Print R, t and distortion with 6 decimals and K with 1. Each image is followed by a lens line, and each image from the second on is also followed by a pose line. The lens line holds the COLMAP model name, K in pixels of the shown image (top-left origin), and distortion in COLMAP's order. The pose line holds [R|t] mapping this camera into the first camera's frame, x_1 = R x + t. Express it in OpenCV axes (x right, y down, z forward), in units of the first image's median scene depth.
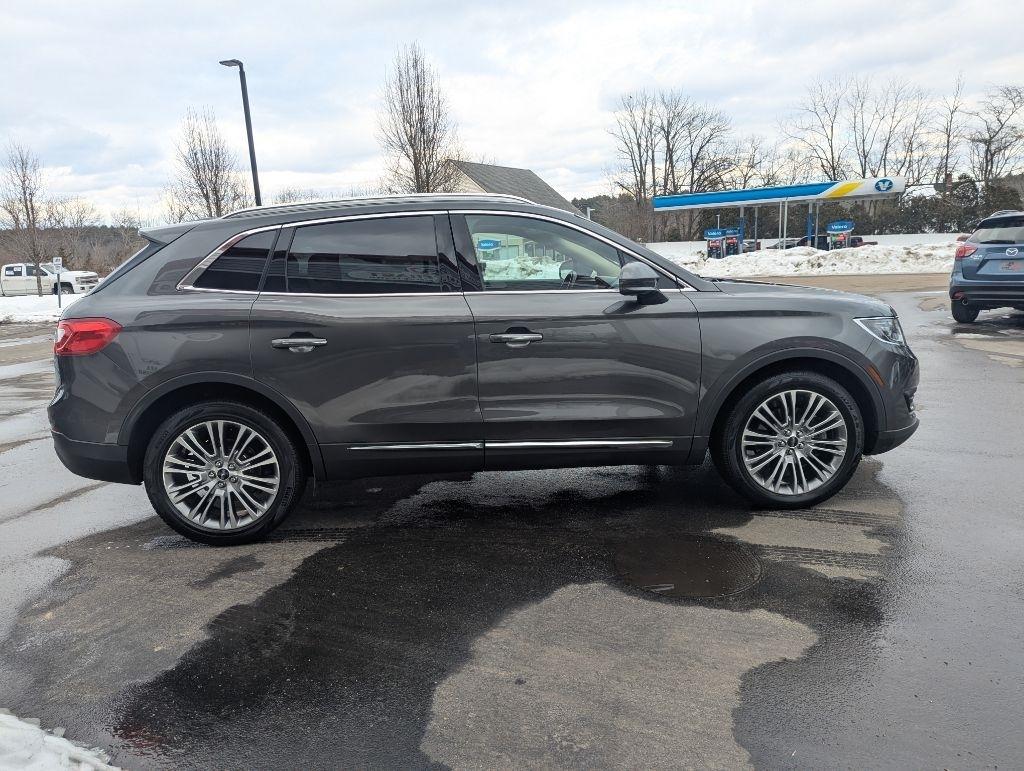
lens RADIAL K [[725.0, 0, 511.2], [0, 725.0, 393.4], [0, 0, 1]] dist [0.045778, -0.038978]
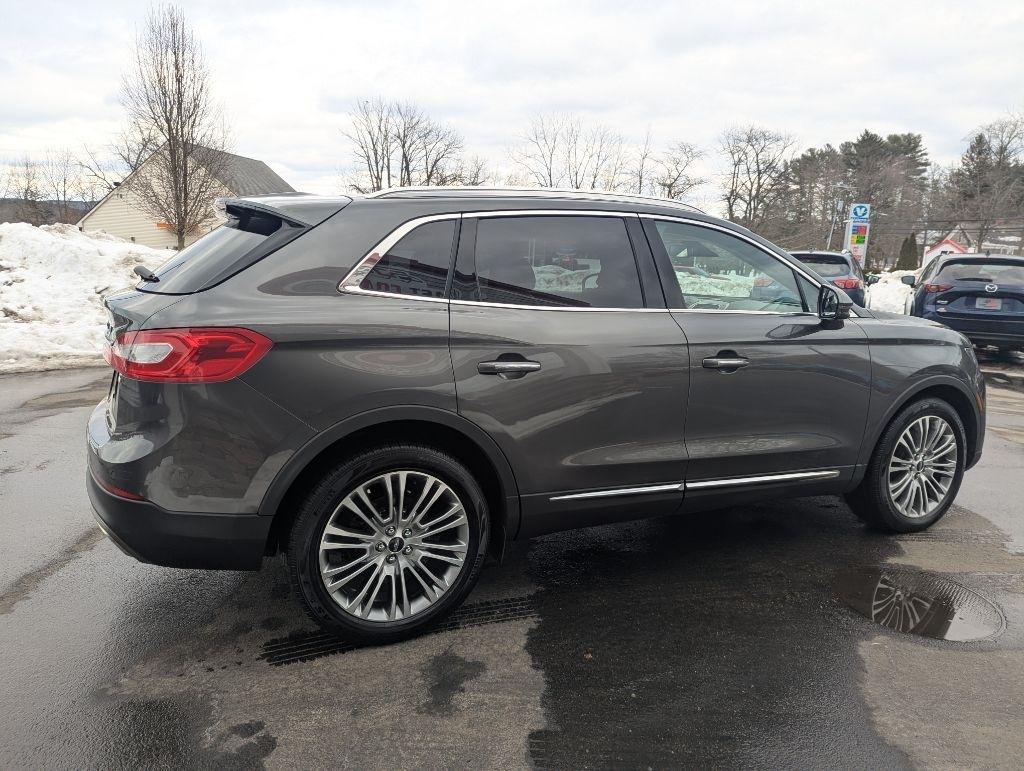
lens RADIAL K [[725.0, 0, 517.8], [0, 725.0, 376.4], [0, 0, 1]] dist [0.045778, -0.038978]
pose [[0.920435, 0.004749, 0.390867, -0.517191], [0.007090, 0.999559, -0.028842, -0.032824], [-0.390831, 0.029318, 0.919995, 0.249689]]
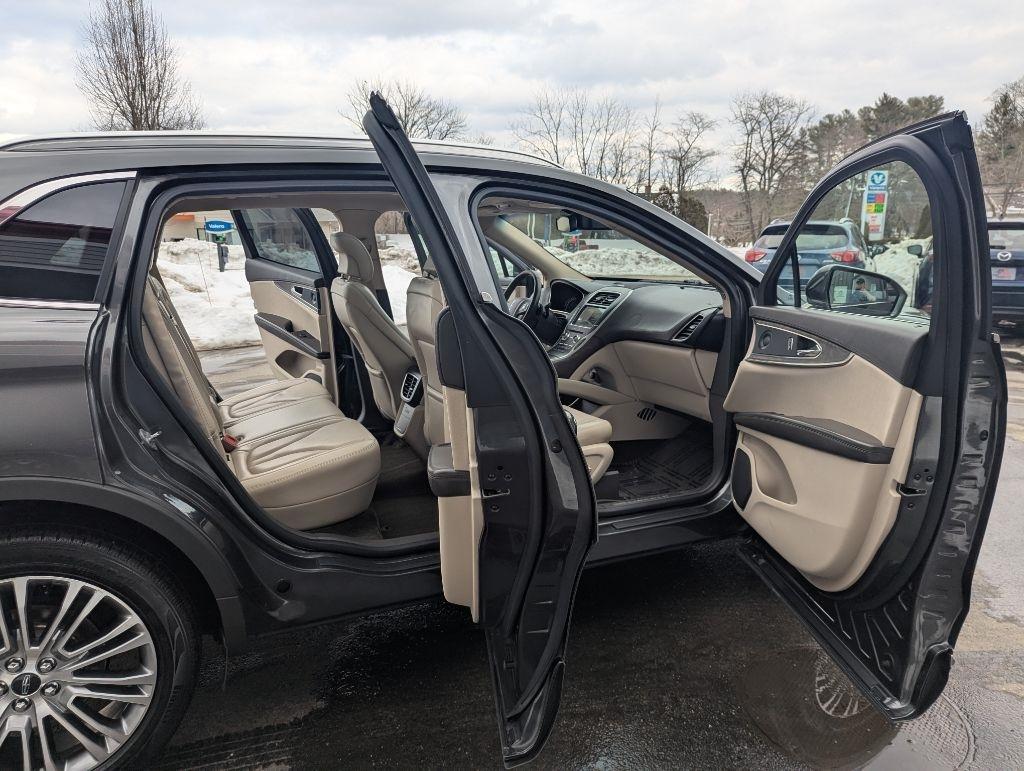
lens RADIAL K [[725.0, 0, 522.6], [0, 725.0, 385.8], [0, 0, 1]] dist [0.045778, -0.038978]
pose [[0.928341, -0.034411, 0.370133, -0.239362], [0.033601, 0.999398, 0.008639, -0.071705], [-0.370207, 0.004417, 0.928939, 0.389148]]
